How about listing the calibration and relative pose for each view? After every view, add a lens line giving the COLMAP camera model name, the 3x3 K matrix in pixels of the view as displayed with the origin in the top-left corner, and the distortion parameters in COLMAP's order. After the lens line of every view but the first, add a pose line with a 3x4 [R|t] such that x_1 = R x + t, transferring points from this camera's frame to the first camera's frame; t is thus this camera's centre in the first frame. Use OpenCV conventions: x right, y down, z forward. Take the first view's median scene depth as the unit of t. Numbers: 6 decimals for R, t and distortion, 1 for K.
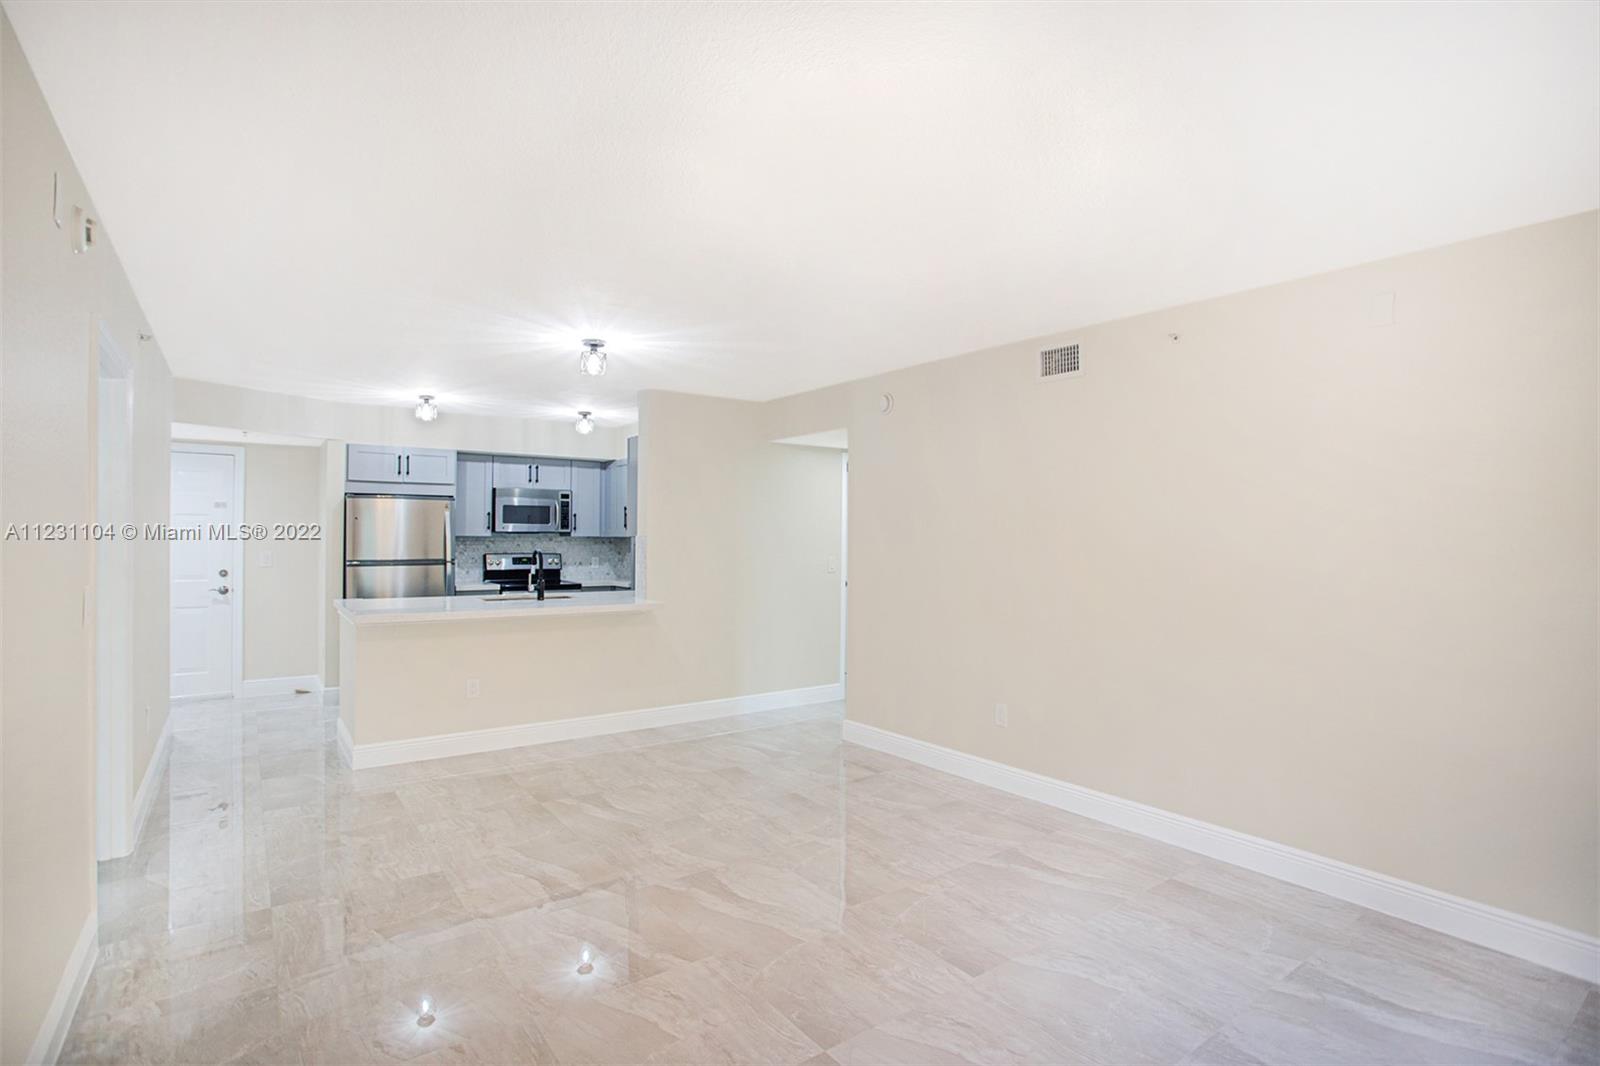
lens RADIAL K [[791.5, 0, 838.0], [0, 791.5, 521.6], [0, 0, 1]] dist [-0.053388, 0.016027]
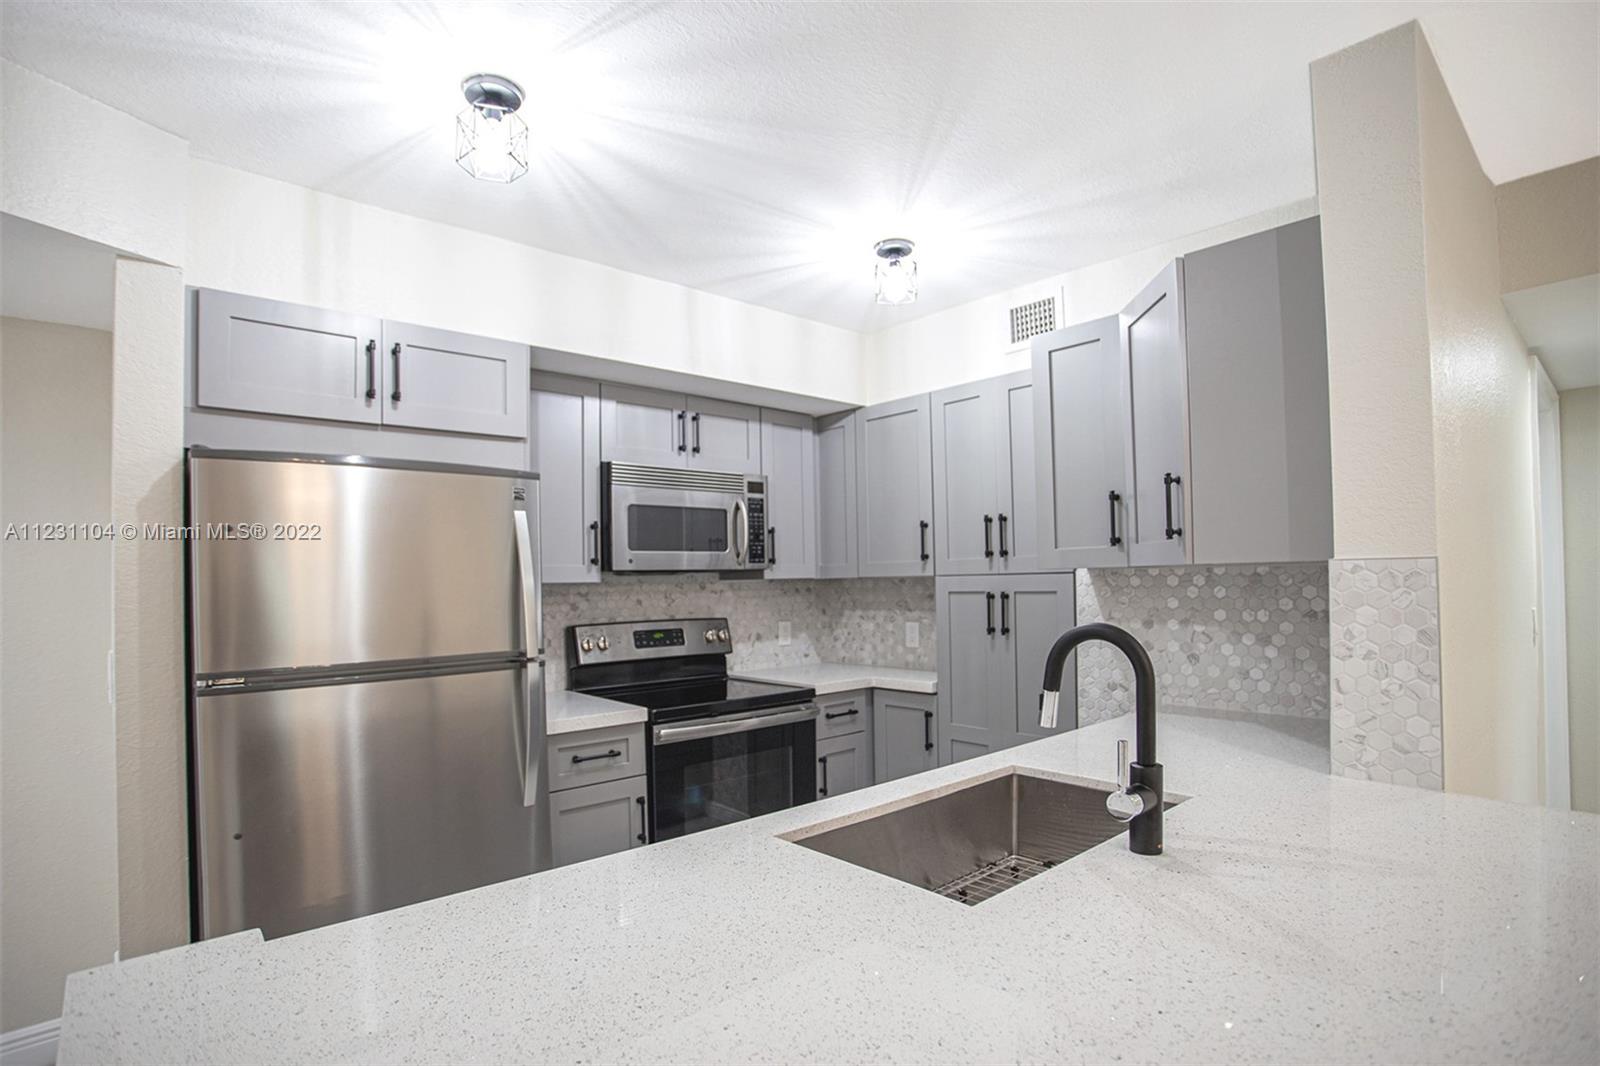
lens RADIAL K [[791.5, 0, 899.0], [0, 791.5, 565.6], [0, 0, 1]] dist [-0.053388, 0.016027]
pose [[0.978414, -0.023049, 0.205366, -0.371641], [0.022923, 0.999733, 0.002993, 0.012383], [-0.205380, 0.001780, 0.978681, 0.571418]]
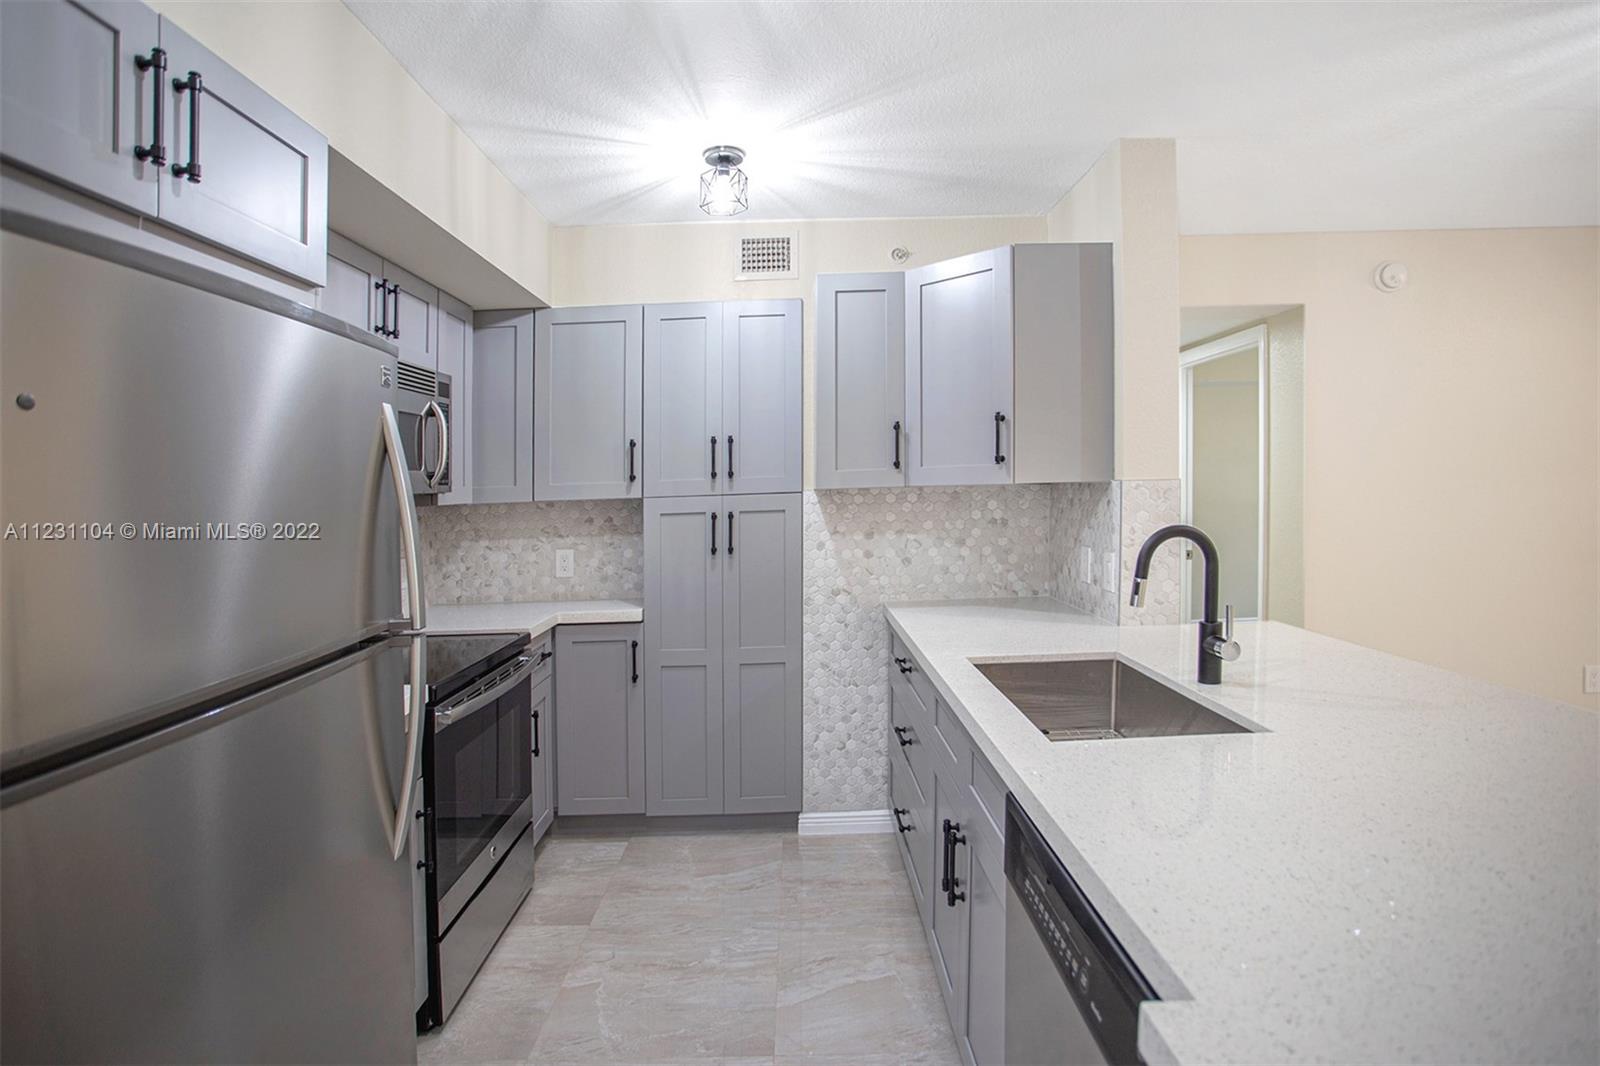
lens RADIAL K [[791.5, 0, 804.3], [0, 791.5, 520.3], [0, 0, 1]] dist [-0.053388, 0.016027]
pose [[0.582478, -0.058966, 0.810705, -0.519604], [0.020312, 0.998110, 0.058003, 0.009794], [-0.812593, -0.017319, 0.582574, 0.661738]]
